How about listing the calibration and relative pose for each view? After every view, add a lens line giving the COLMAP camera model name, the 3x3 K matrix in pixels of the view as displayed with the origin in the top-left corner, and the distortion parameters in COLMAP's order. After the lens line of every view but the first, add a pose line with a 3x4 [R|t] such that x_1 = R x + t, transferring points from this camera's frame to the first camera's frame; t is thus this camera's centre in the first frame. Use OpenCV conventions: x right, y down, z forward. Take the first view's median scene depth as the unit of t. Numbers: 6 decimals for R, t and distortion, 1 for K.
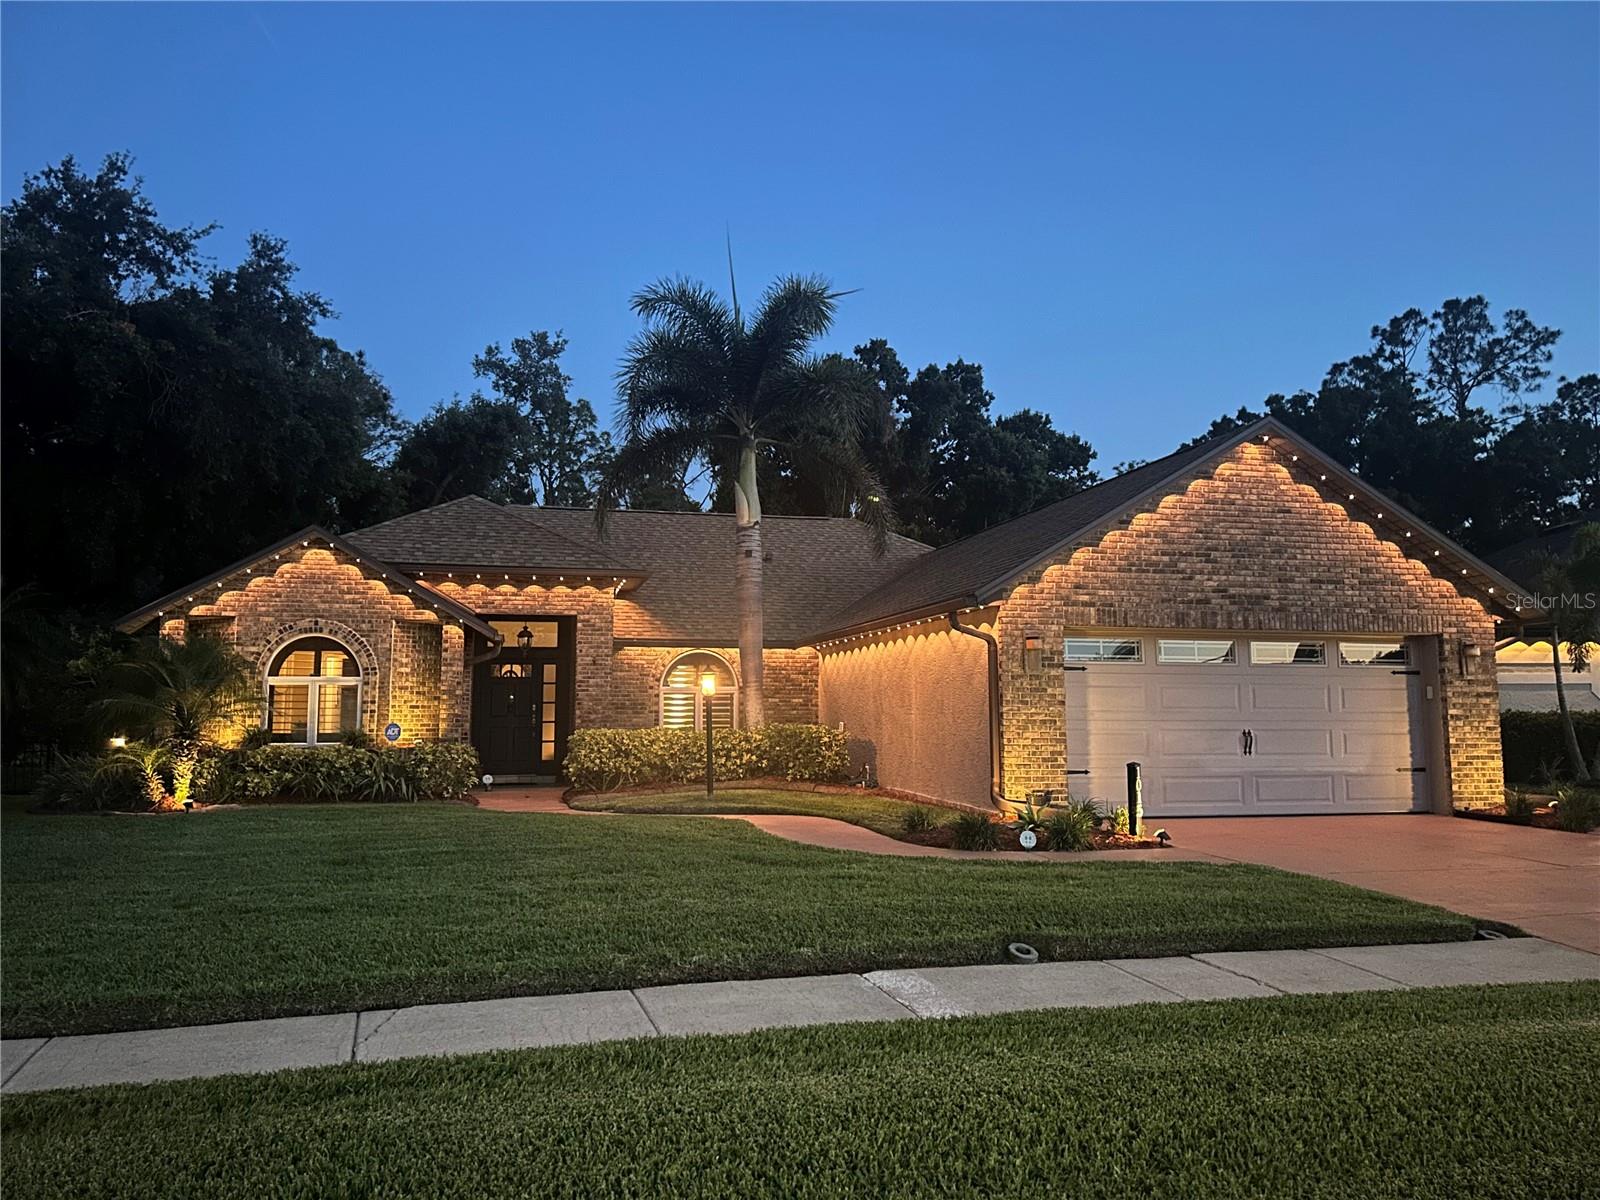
lens RADIAL K [[1228.5, 0, 795.9], [0, 1228.5, 530.2], [0, 0, 1]] dist [0.026352, -0.001492]
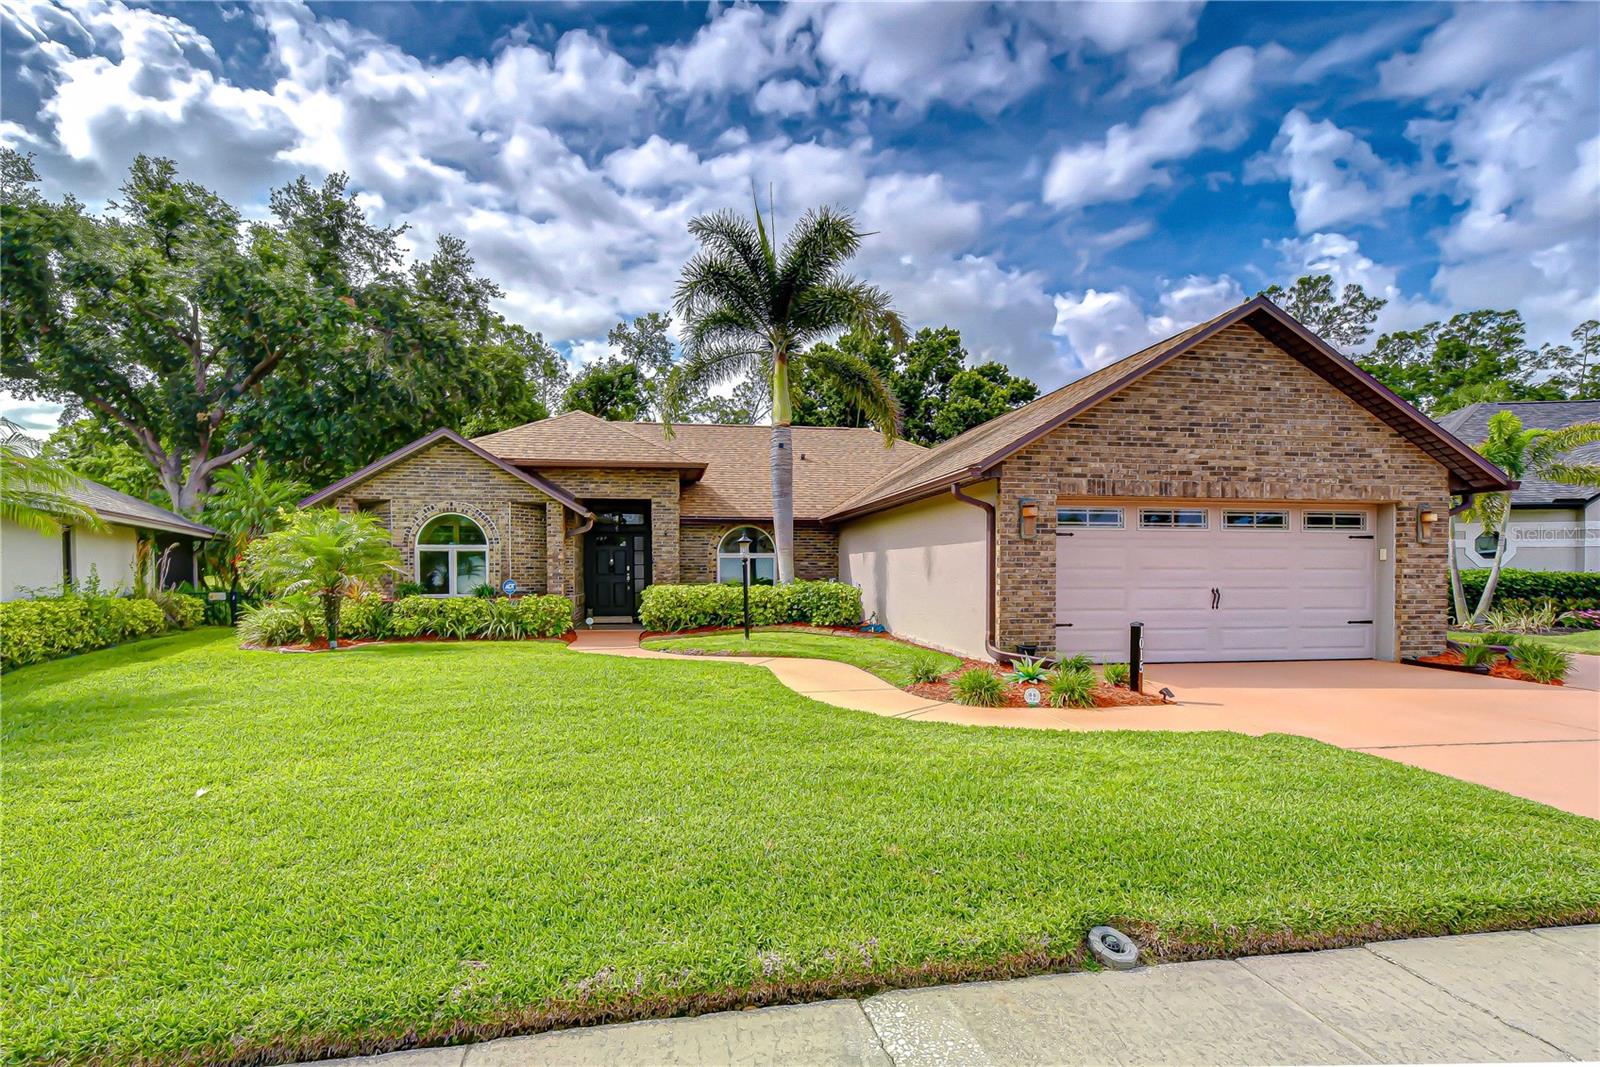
lens RADIAL K [[757.3, 0, 761.3], [0, 757.3, 564.5], [0, 0, 1]] dist [-0.004828, -0.000105]
pose [[0.995284, -0.000366, -0.097002, 0.016838], [0.013635, 0.990592, 0.136167, 0.034687], [0.096040, -0.136847, 0.985926, 0.239245]]
